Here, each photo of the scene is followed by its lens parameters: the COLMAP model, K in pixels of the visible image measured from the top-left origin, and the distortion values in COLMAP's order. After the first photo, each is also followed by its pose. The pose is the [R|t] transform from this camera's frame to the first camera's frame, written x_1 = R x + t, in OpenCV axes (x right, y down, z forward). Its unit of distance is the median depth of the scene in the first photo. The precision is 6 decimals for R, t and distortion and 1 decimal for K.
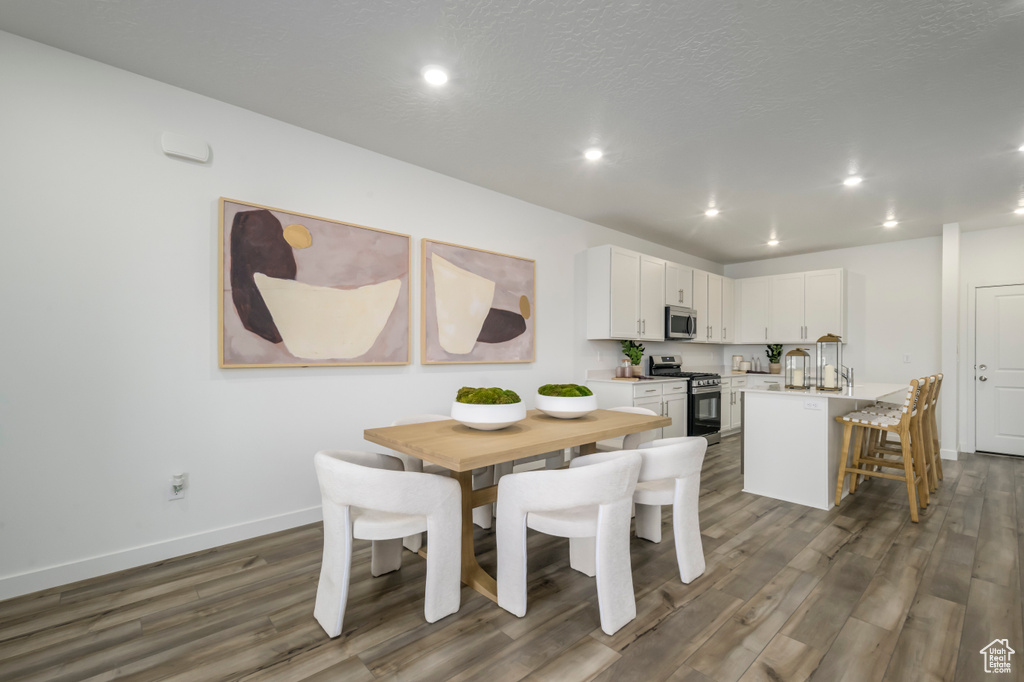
lens RADIAL K [[447.5, 0, 516.7], [0, 447.5, 350.7], [0, 0, 1]] dist [0.012092, -0.003681]
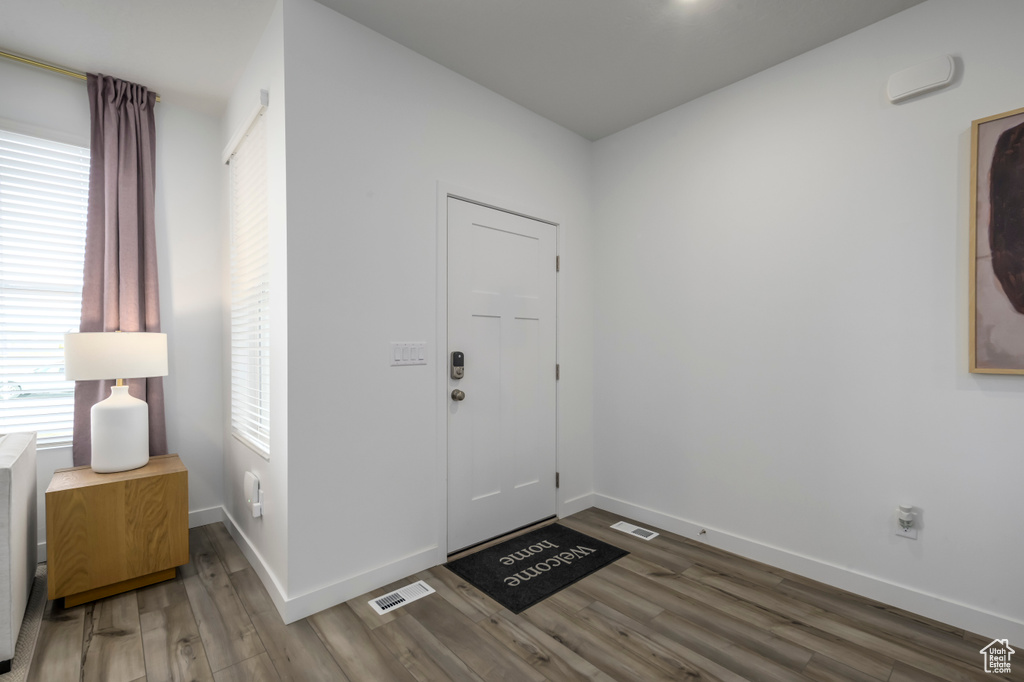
lens RADIAL K [[447.5, 0, 509.1], [0, 447.5, 350.0], [0, 0, 1]] dist [0.012092, -0.003681]
pose [[-0.015916, 0.003005, -0.999869, 0.024048], [-0.000738, 0.999995, 0.003017, 0.001406], [0.999873, 0.000786, -0.015914, 0.199317]]
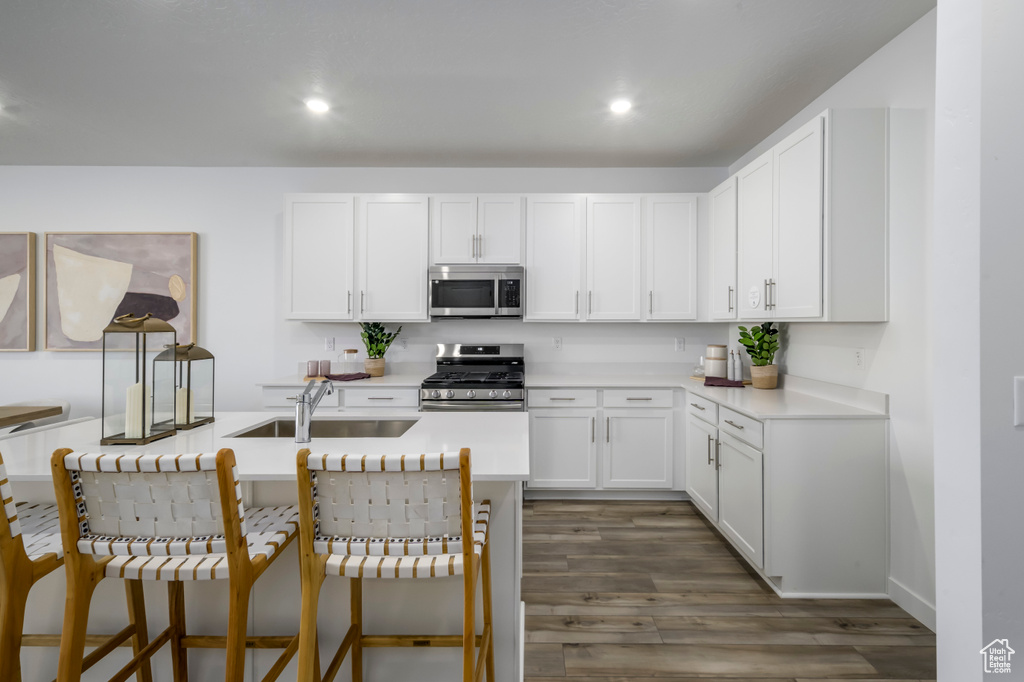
lens RADIAL K [[447.5, 0, 528.7], [0, 447.5, 321.6], [0, 0, 1]] dist [0.012092, -0.003681]
pose [[0.734393, -0.010104, -0.678649, 1.161321], [0.004520, 0.999940, -0.009996, -0.020212], [0.678709, 0.004273, 0.734395, 0.847678]]
